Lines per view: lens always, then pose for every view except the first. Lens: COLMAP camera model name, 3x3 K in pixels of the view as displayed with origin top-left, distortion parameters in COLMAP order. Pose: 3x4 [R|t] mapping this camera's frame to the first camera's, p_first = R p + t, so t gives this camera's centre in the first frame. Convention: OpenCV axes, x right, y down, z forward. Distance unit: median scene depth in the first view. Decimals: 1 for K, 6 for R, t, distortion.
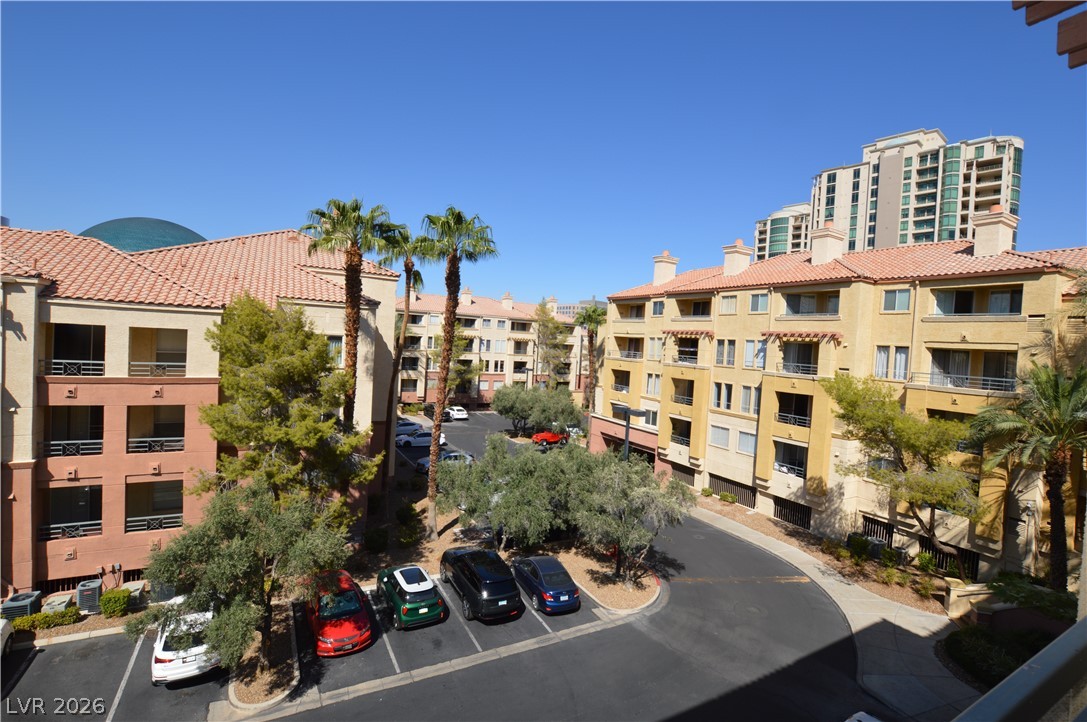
lens RADIAL K [[490.0, 0, 543.8], [0, 490.0, 357.4], [0, 0, 1]] dist [-0.044691, 0.009040]
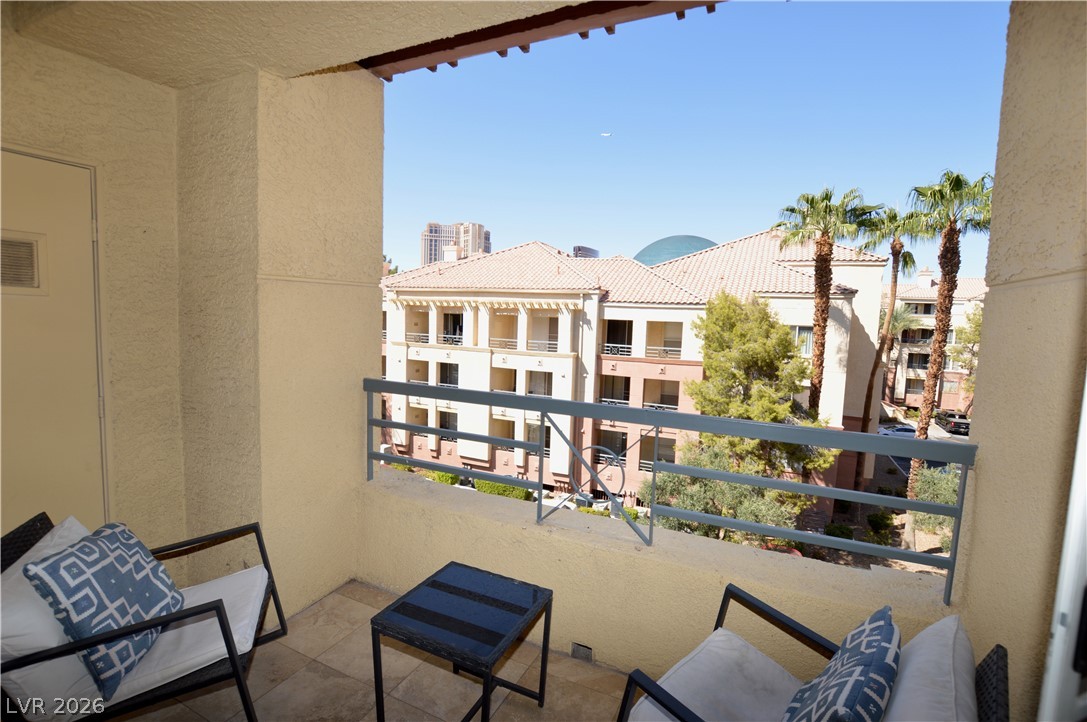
lens RADIAL K [[490.0, 0, 543.8], [0, 490.0, 357.4], [0, 0, 1]] dist [-0.044691, 0.009040]
pose [[0.574729, 0.035224, -0.817585, 0.106916], [-0.027299, 0.999342, 0.023865, 0.014652], [0.817888, 0.008603, 0.575313, -0.047364]]
